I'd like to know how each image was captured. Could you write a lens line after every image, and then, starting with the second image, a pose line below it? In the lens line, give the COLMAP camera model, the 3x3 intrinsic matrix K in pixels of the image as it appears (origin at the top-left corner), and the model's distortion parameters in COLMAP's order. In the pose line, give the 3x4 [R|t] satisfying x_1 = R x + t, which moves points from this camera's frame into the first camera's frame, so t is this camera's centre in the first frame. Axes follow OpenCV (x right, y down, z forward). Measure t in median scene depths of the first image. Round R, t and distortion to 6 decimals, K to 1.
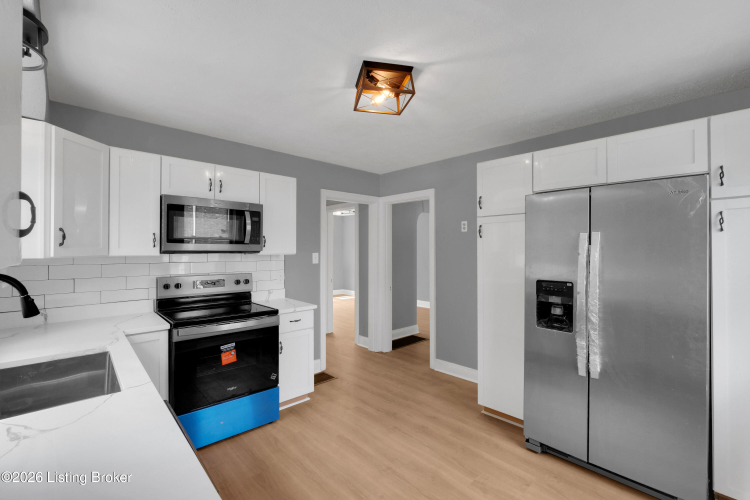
lens RADIAL K [[329.4, 0, 374.5], [0, 329.4, 247.4], [0, 0, 1]] dist [-0.001757, -0.000085]
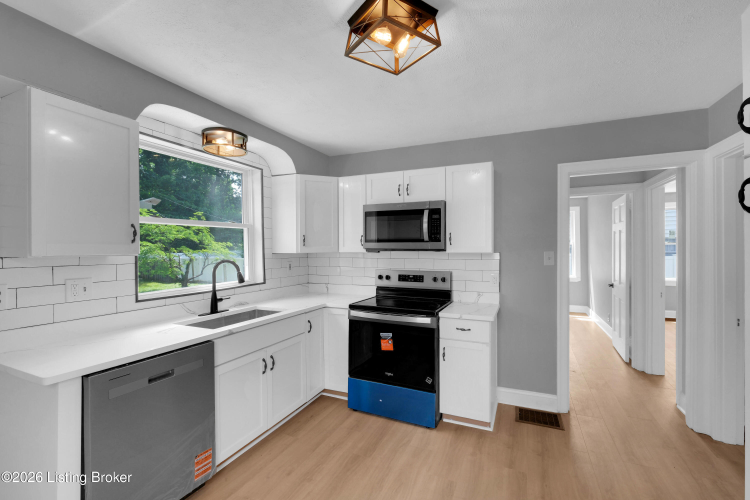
lens RADIAL K [[329.4, 0, 374.5], [0, 329.4, 247.4], [0, 0, 1]] dist [-0.001757, -0.000085]
pose [[0.386246, -0.003011, -0.922391, 0.507873], [0.009390, 0.999956, 0.000667, 0.004368], [0.922348, -0.008919, 0.386257, 0.485334]]
